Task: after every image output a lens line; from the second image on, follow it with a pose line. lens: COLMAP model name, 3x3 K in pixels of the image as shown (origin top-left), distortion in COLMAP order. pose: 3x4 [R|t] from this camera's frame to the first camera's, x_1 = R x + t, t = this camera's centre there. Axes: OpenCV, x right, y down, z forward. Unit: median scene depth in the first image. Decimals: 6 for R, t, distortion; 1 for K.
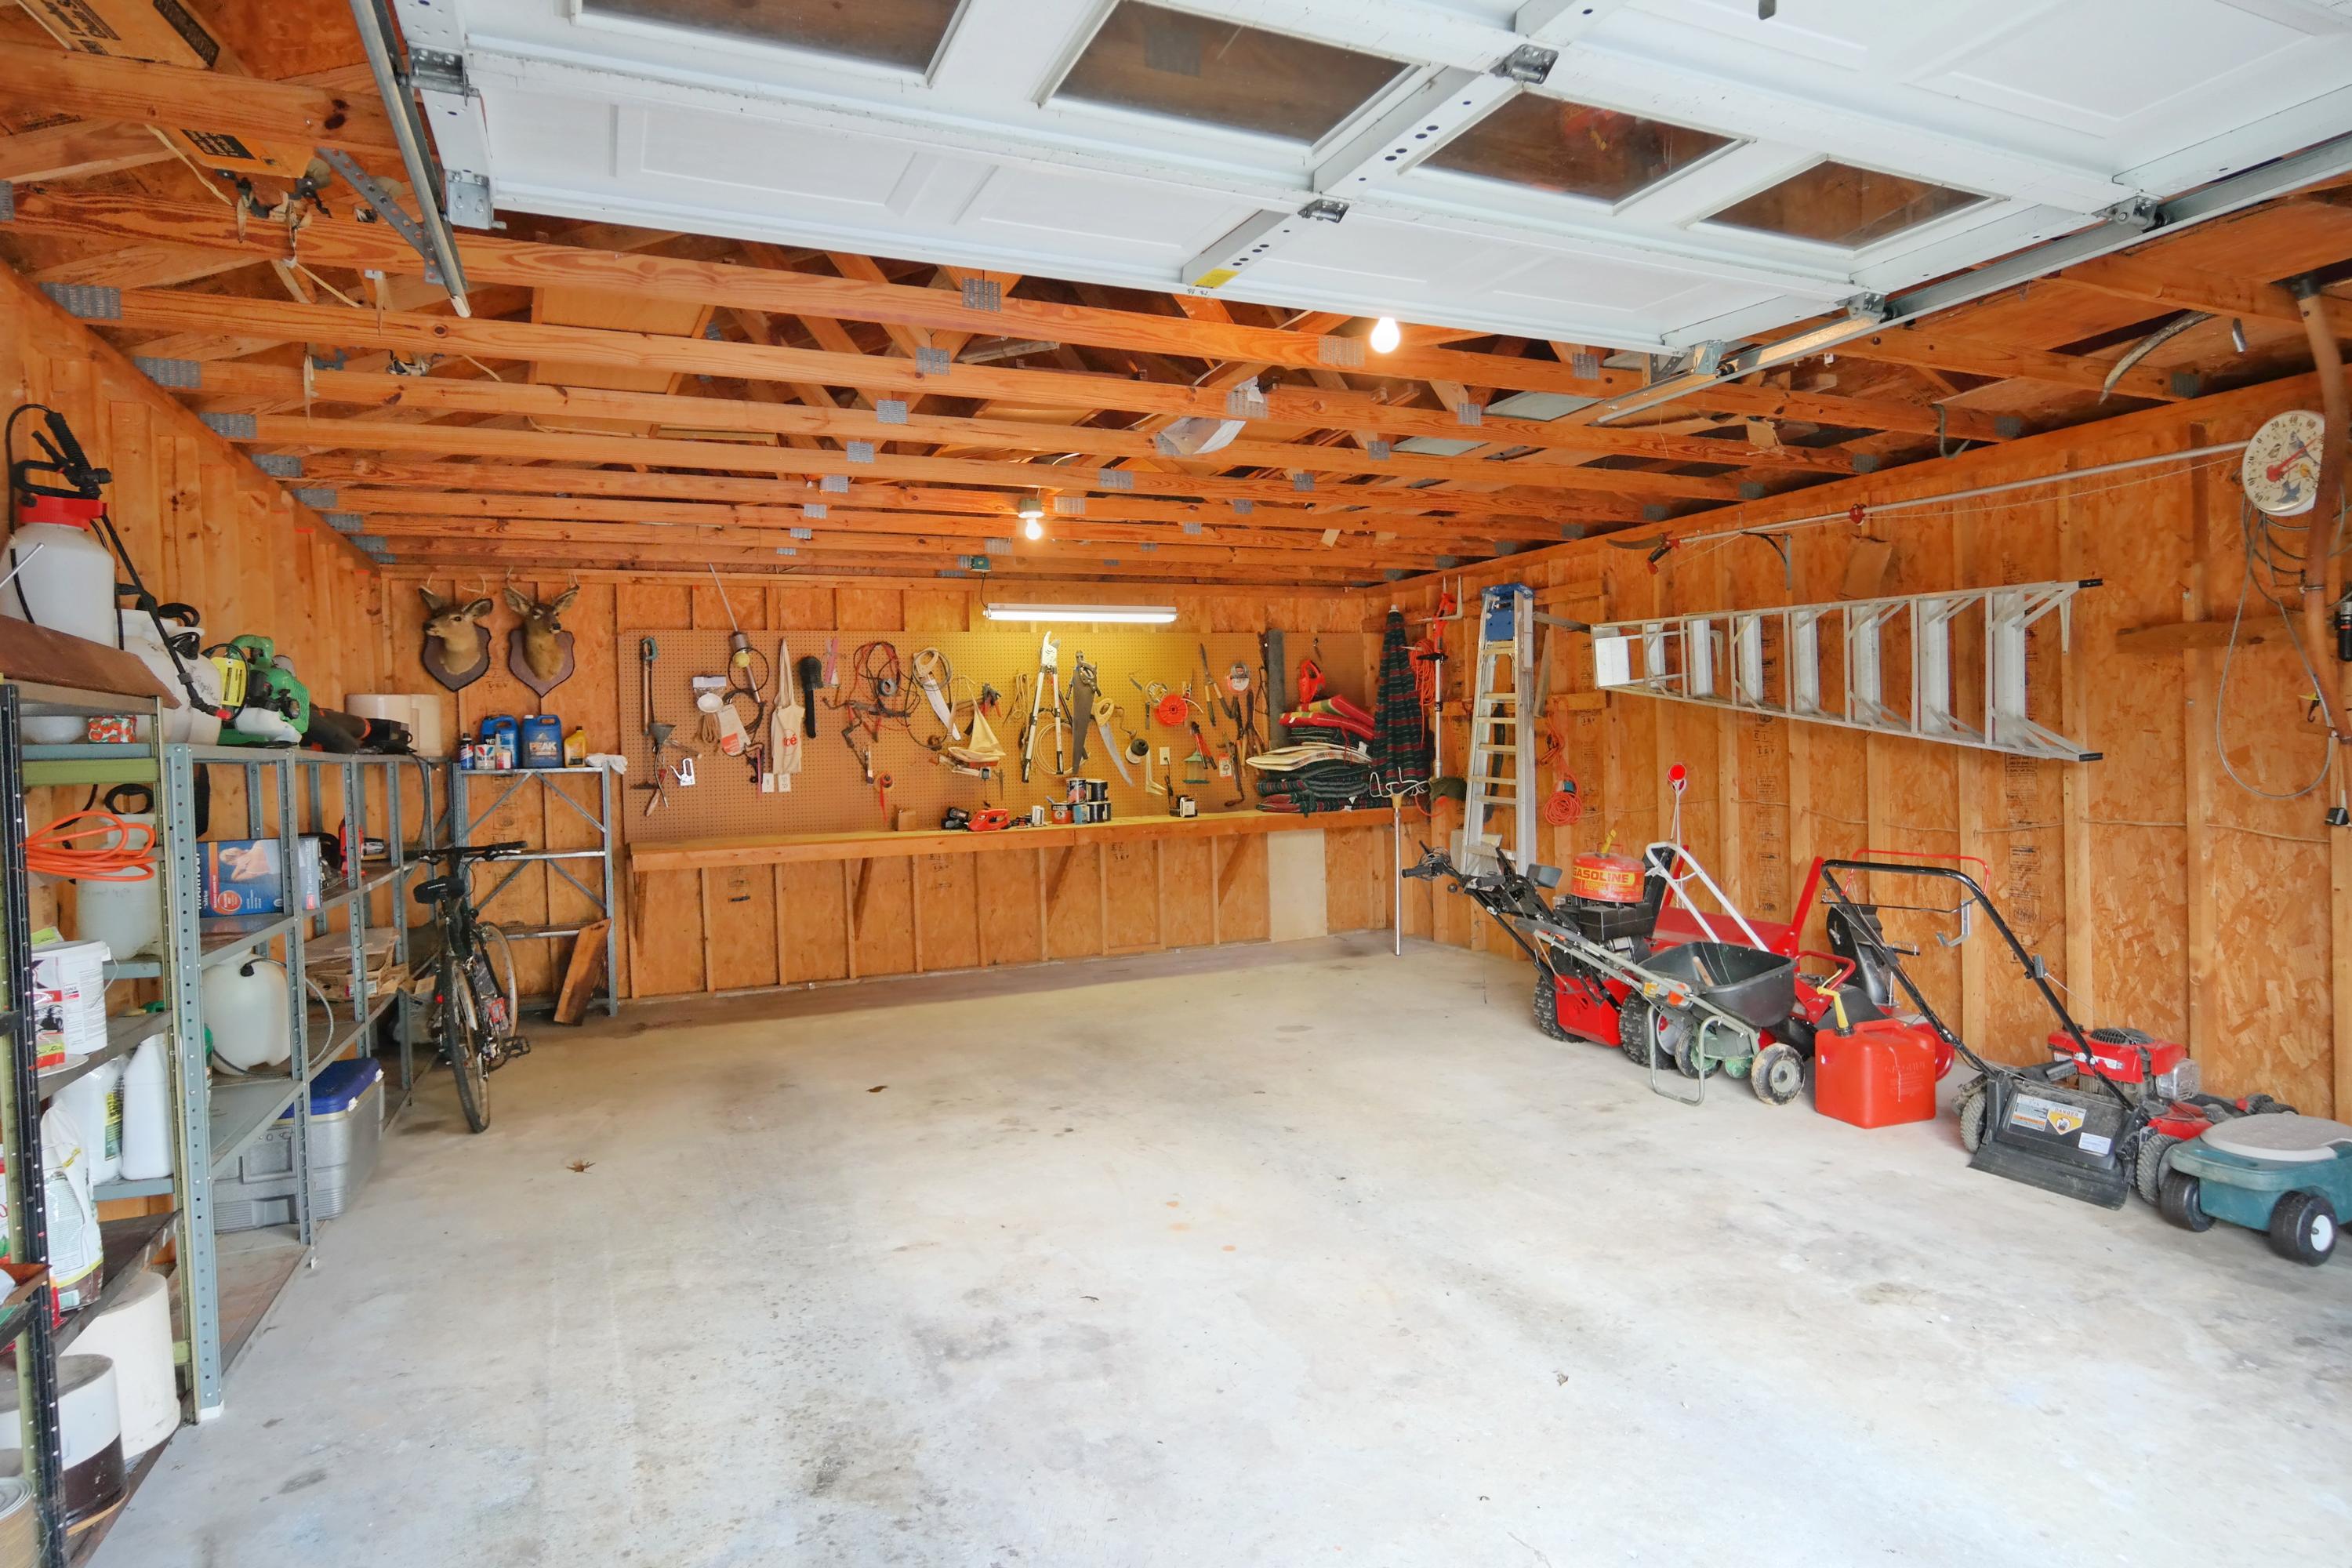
lens RADIAL K [[1272.7, 0, 1163.3], [0, 1272.7, 783.2], [0, 0, 1]] dist [-0.014422, 0.007442]
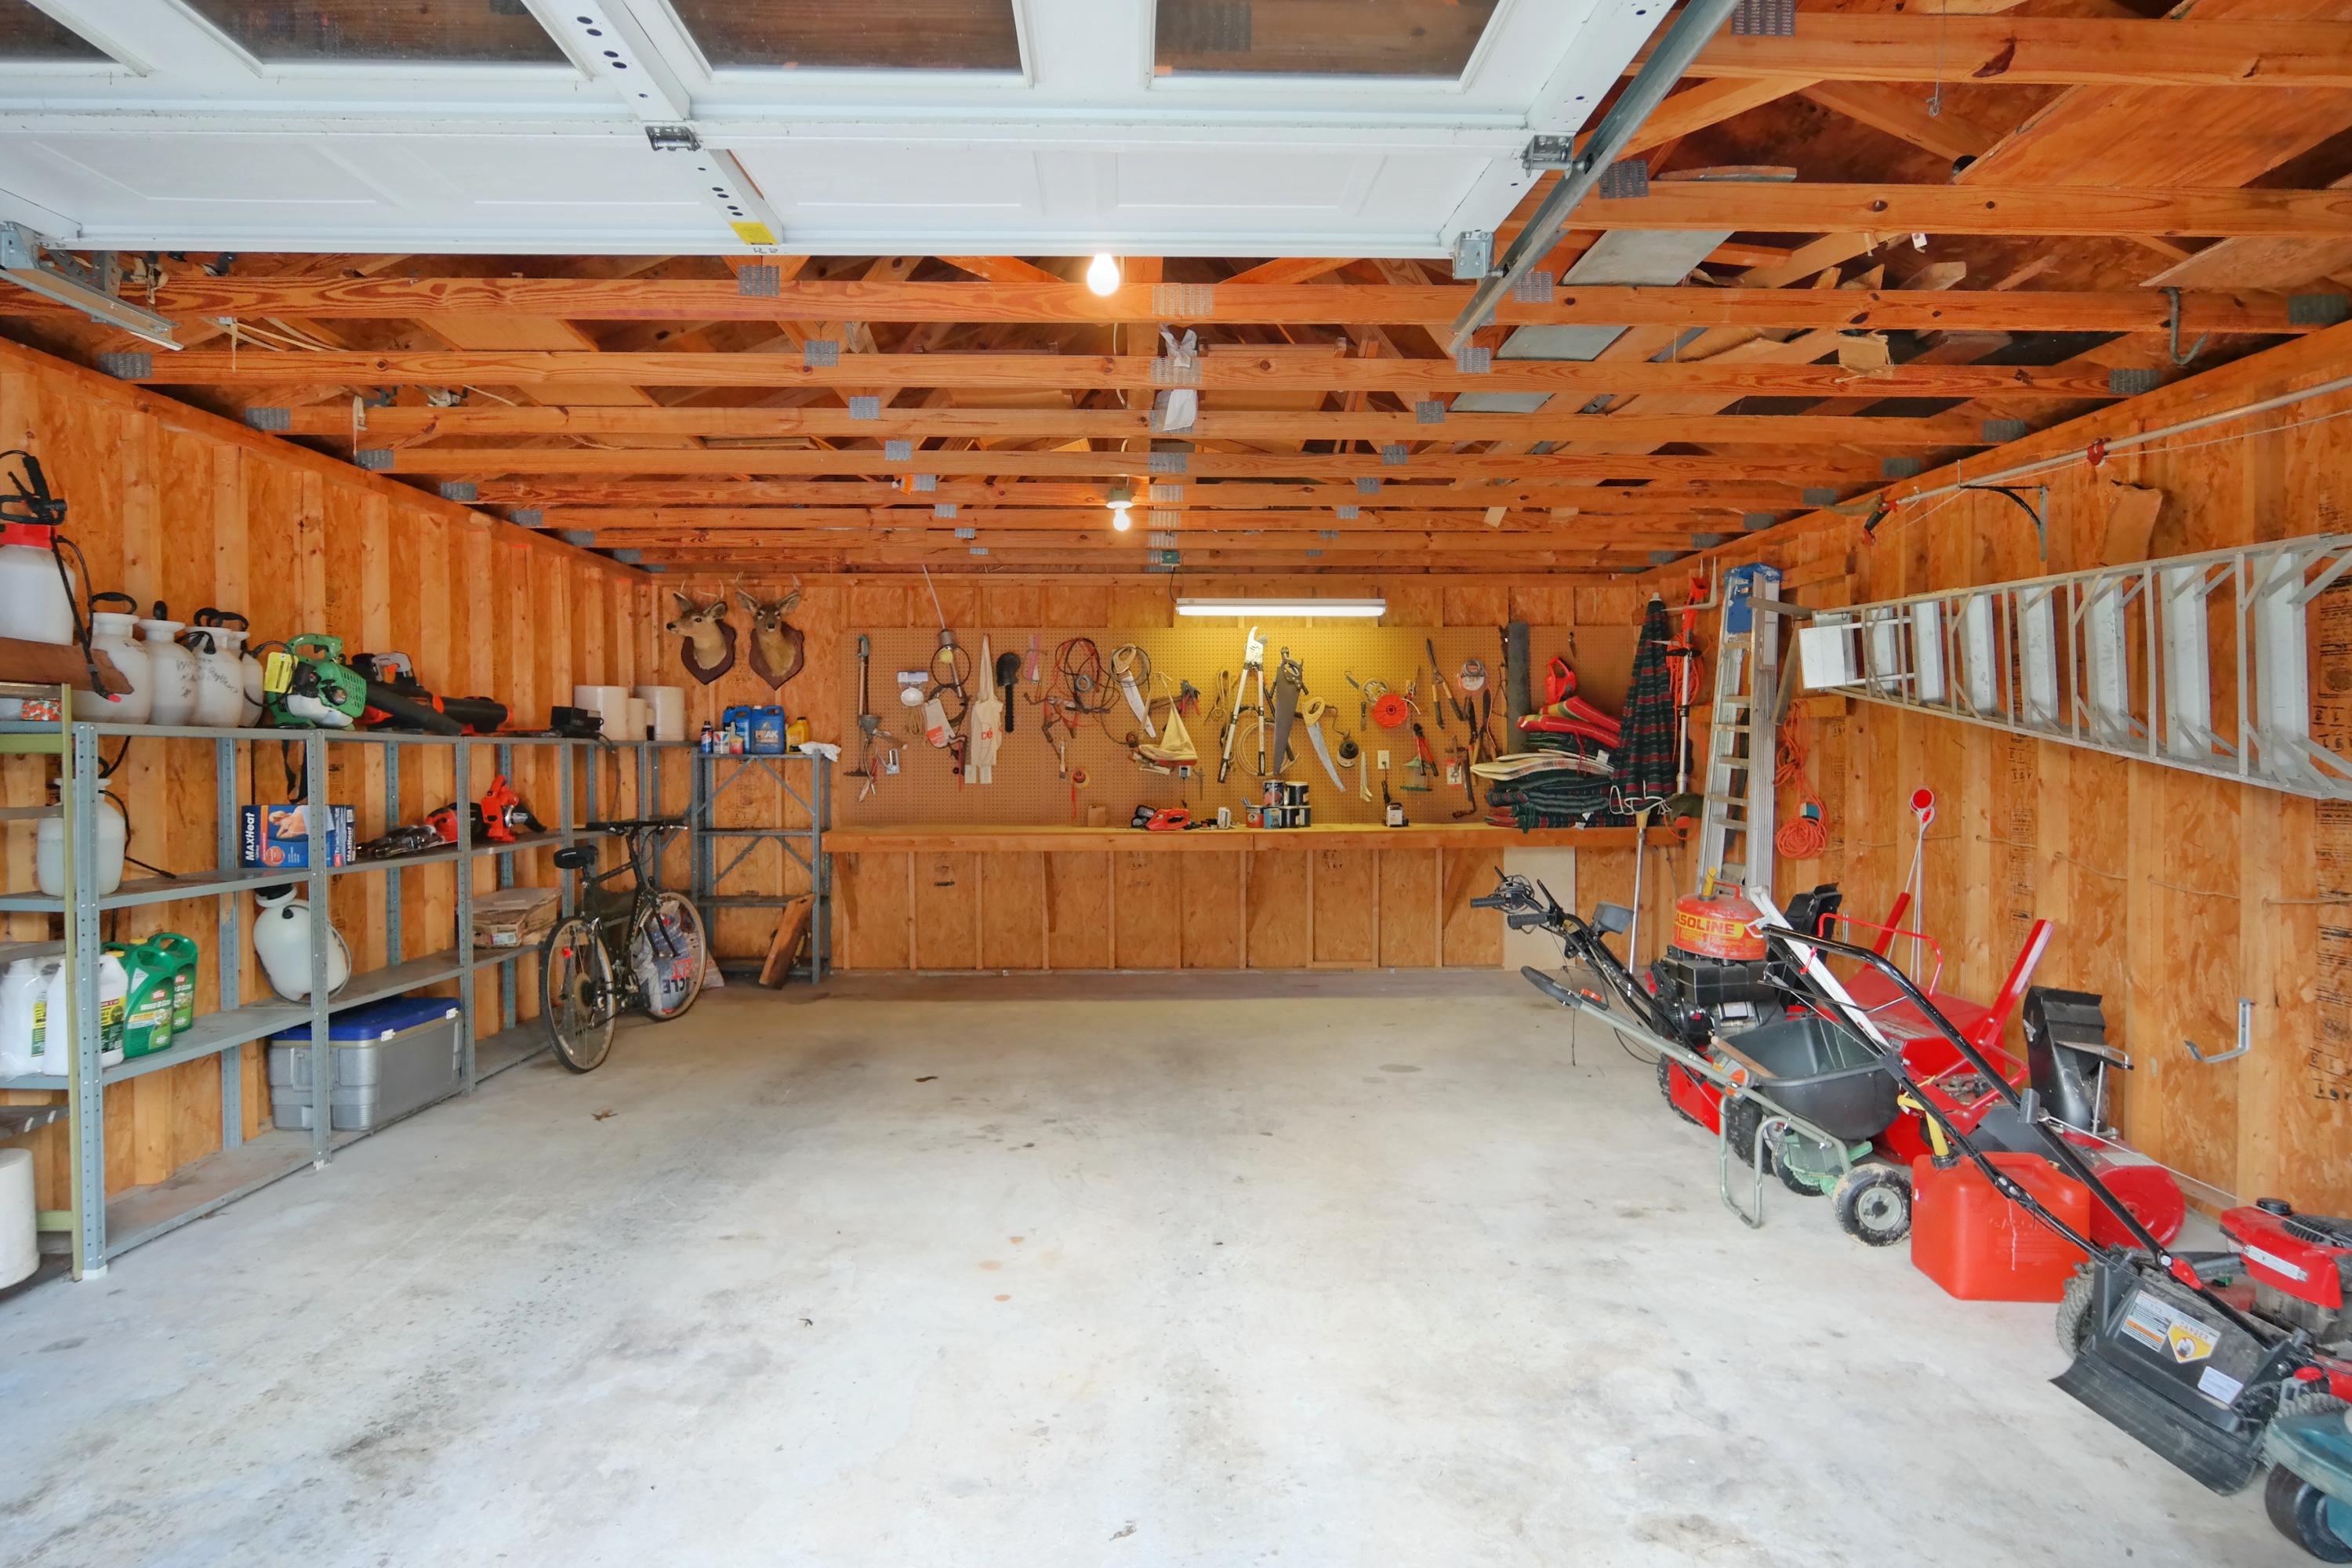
lens RADIAL K [[1272.7, 0, 1168.3], [0, 1272.7, 782.0], [0, 0, 1]] dist [-0.014422, 0.007442]
pose [[0.927438, 0.035670, -0.372272, 0.369889], [-0.035665, 0.999340, 0.006902, -0.011025], [0.372273, 0.006876, 0.928098, 0.148249]]
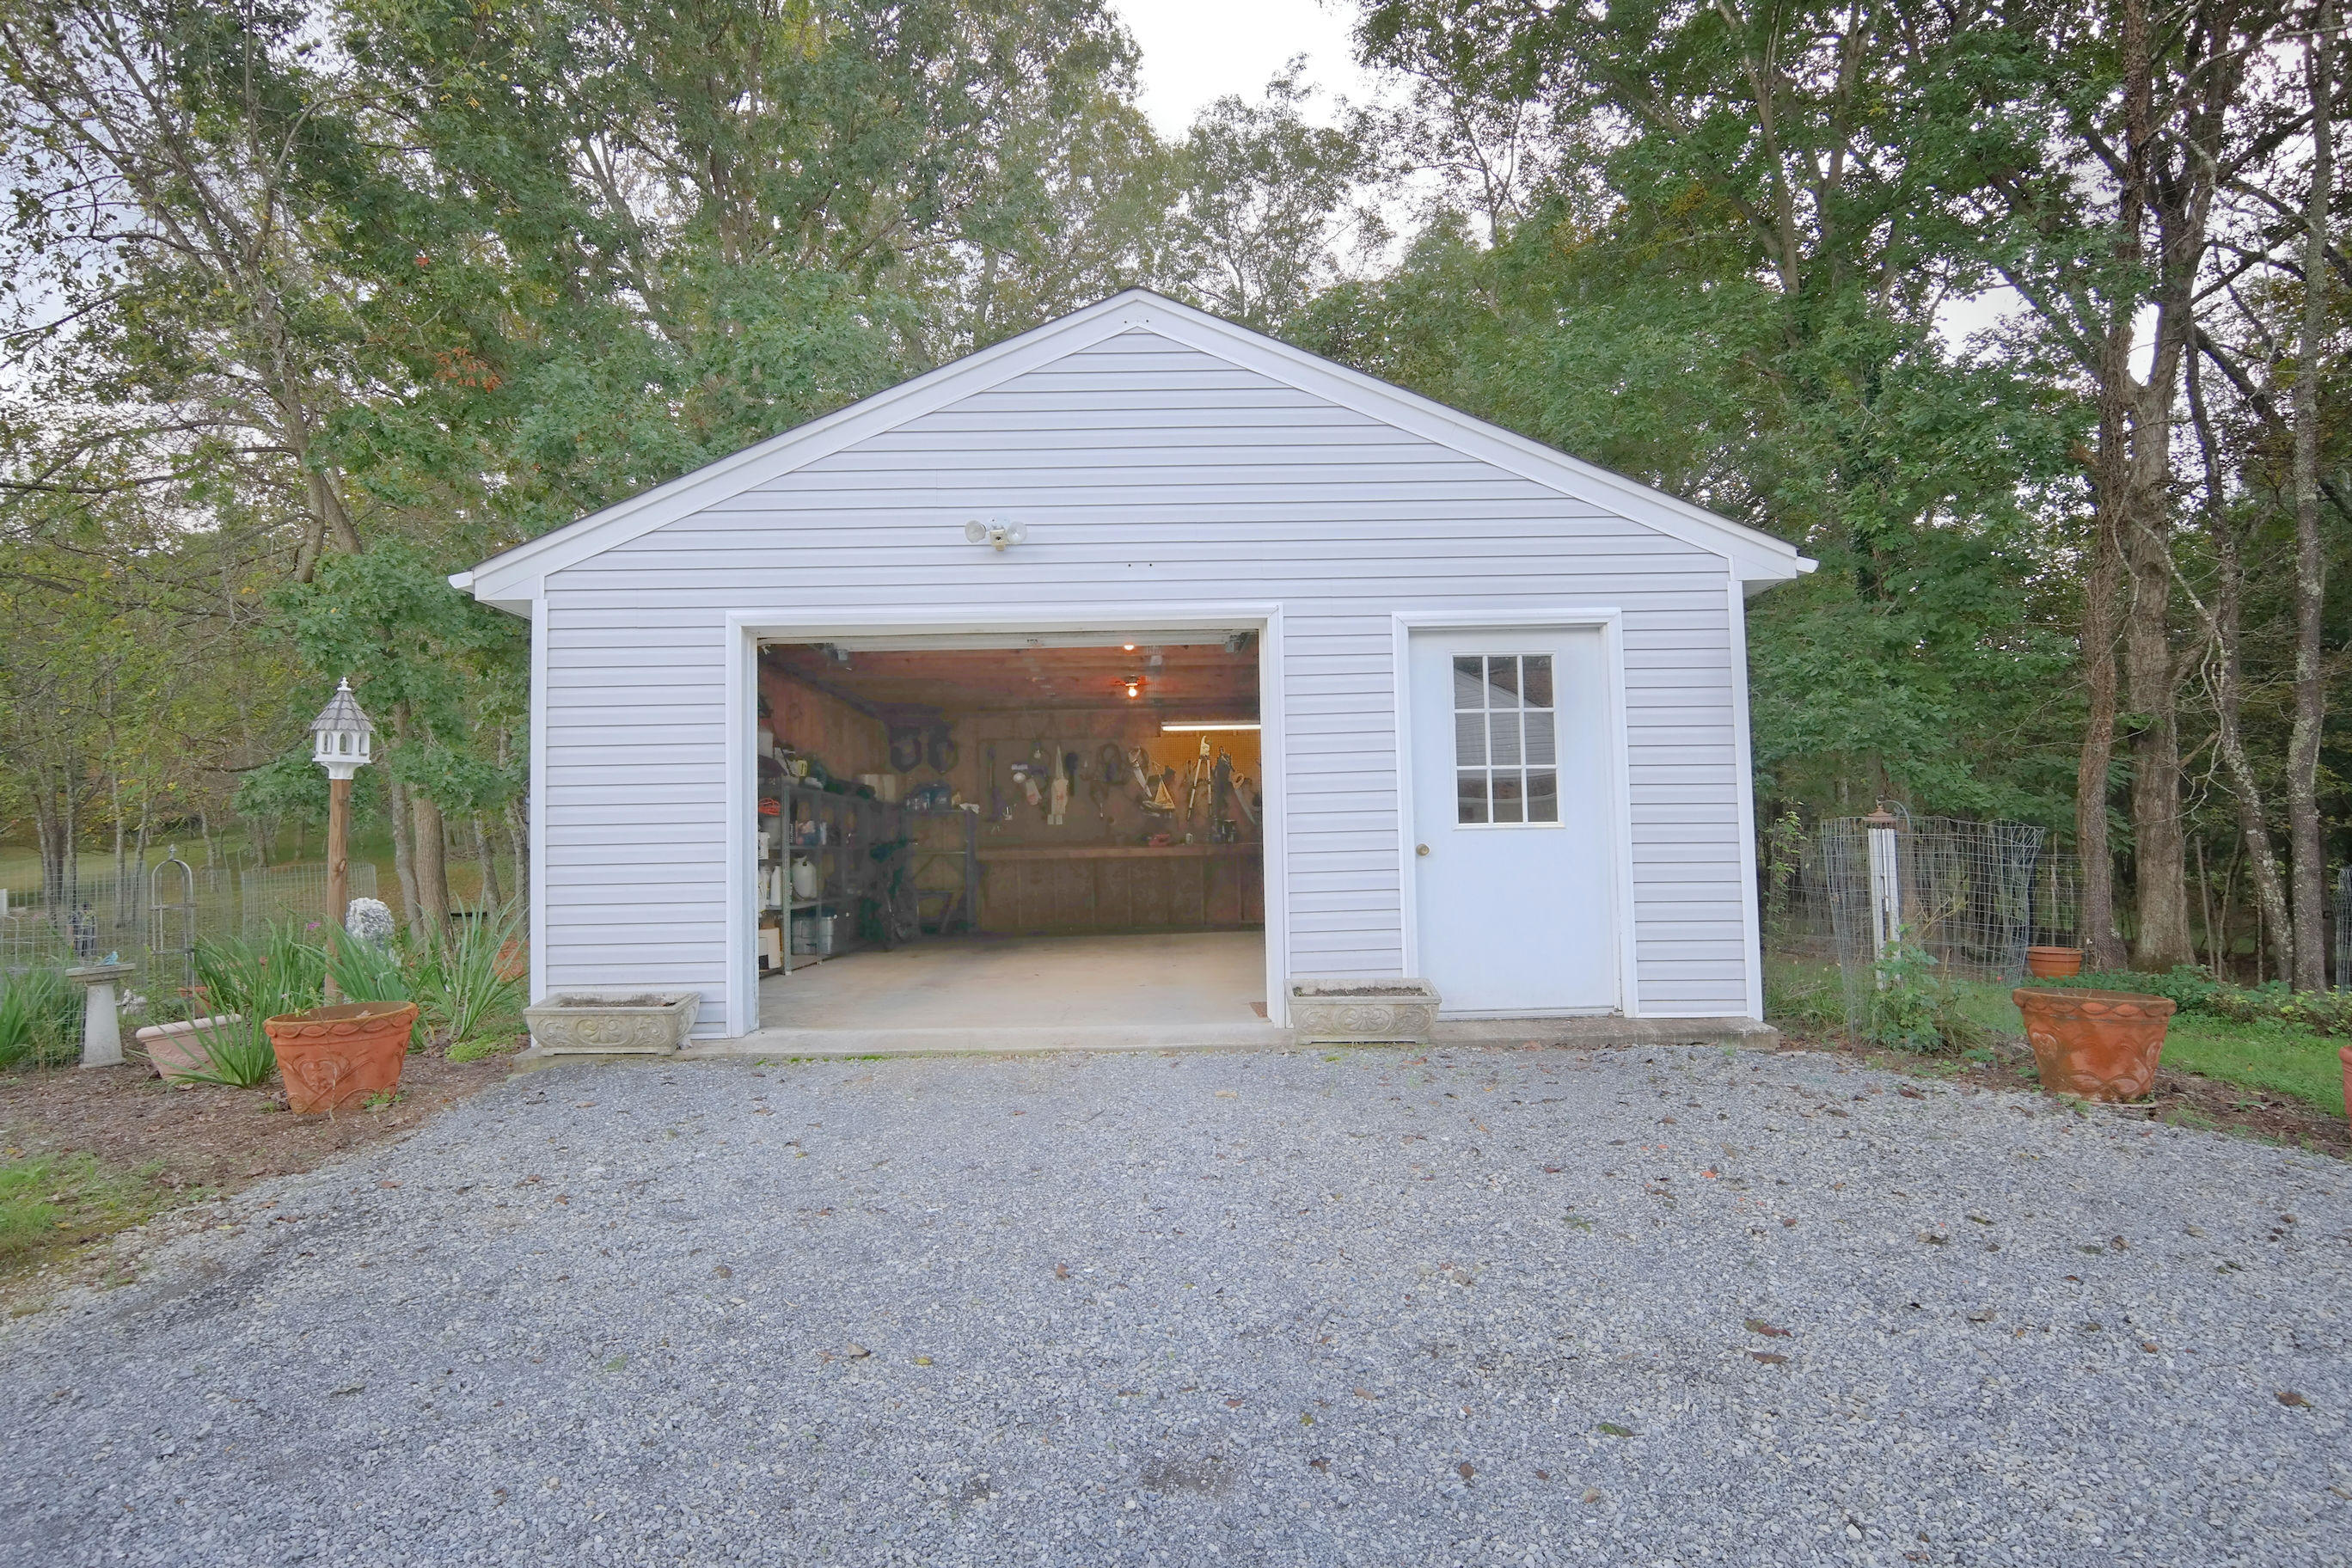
lens RADIAL K [[1272.7, 0, 1185.7], [0, 1272.7, 775.6], [0, 0, 1]] dist [-0.014422, 0.007442]
pose [[0.931245, -0.011830, -0.364201, 0.921428], [-0.014673, 0.997445, -0.069919, 0.103488], [0.364098, 0.070456, 0.928692, -1.123469]]
